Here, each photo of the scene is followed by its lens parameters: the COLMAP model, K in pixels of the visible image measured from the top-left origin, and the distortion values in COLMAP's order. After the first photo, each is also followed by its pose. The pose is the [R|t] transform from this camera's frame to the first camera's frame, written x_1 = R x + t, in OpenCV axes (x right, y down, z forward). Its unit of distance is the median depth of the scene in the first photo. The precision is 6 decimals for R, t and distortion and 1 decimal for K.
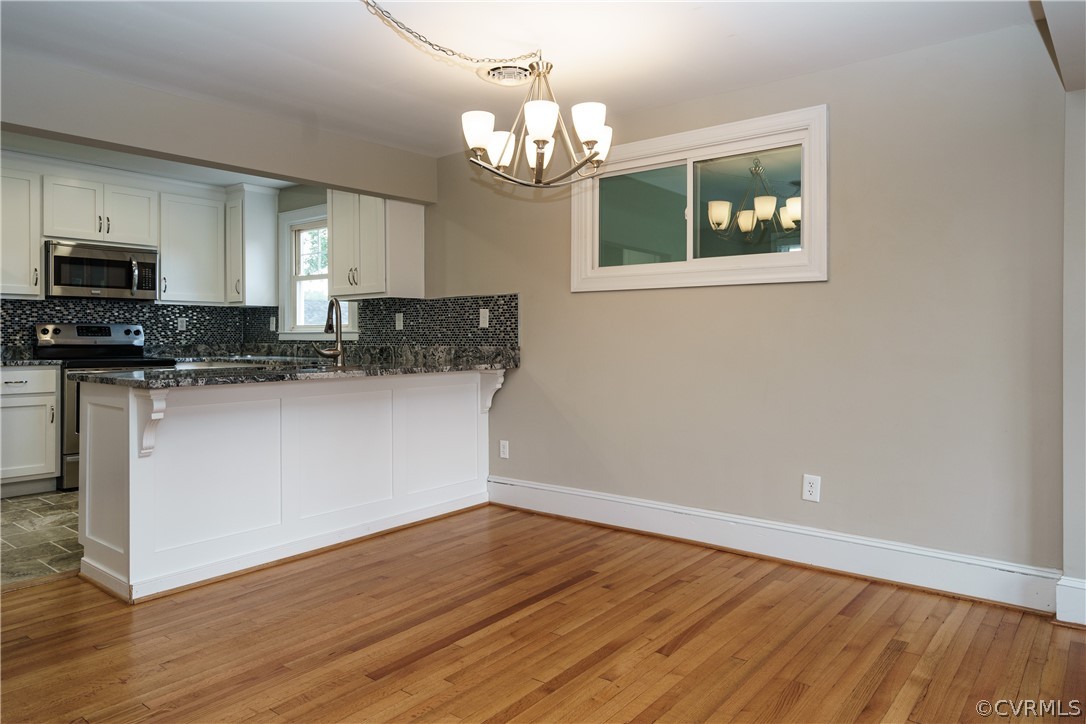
lens RADIAL K [[721.3, 0, 538.8], [0, 721.3, 338.6], [0, 0, 1]] dist [0.001958, 0.000774]
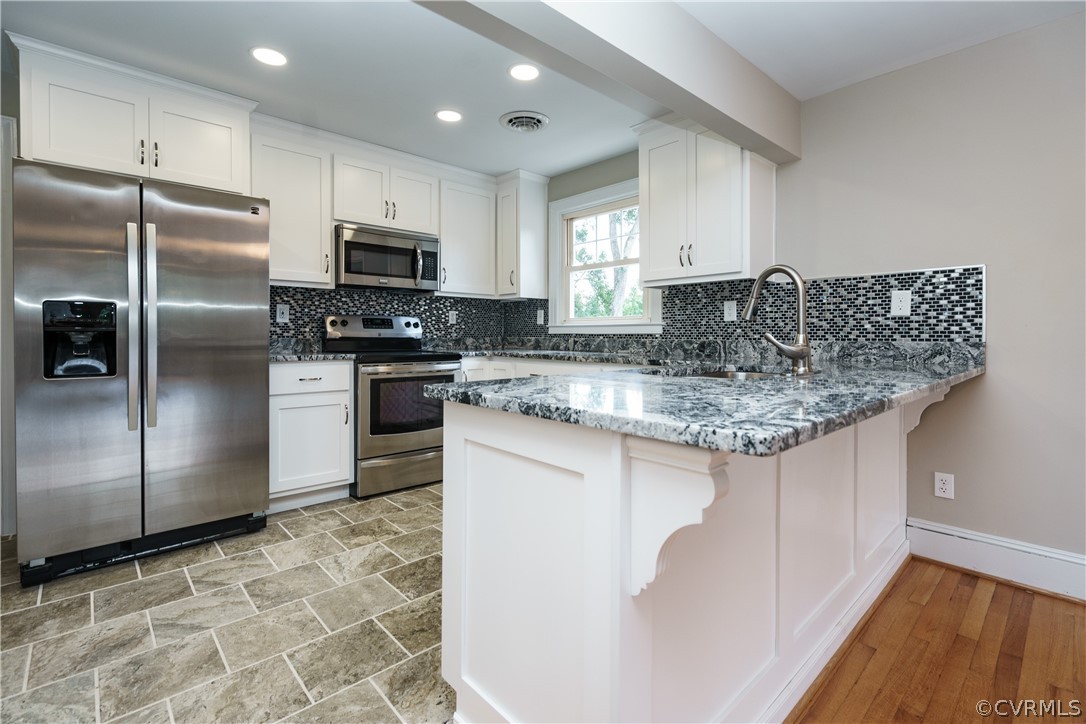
lens RADIAL K [[500.0, 0, 542.0], [0, 500.0, 341.0], [0, 0, 1]] dist [-0.003509, -0.000080]
pose [[0.989559, 0.005014, -0.144042, -0.318715], [-0.003374, 0.999927, 0.011627, 0.004839], [0.144089, -0.011020, 0.989503, 0.390411]]
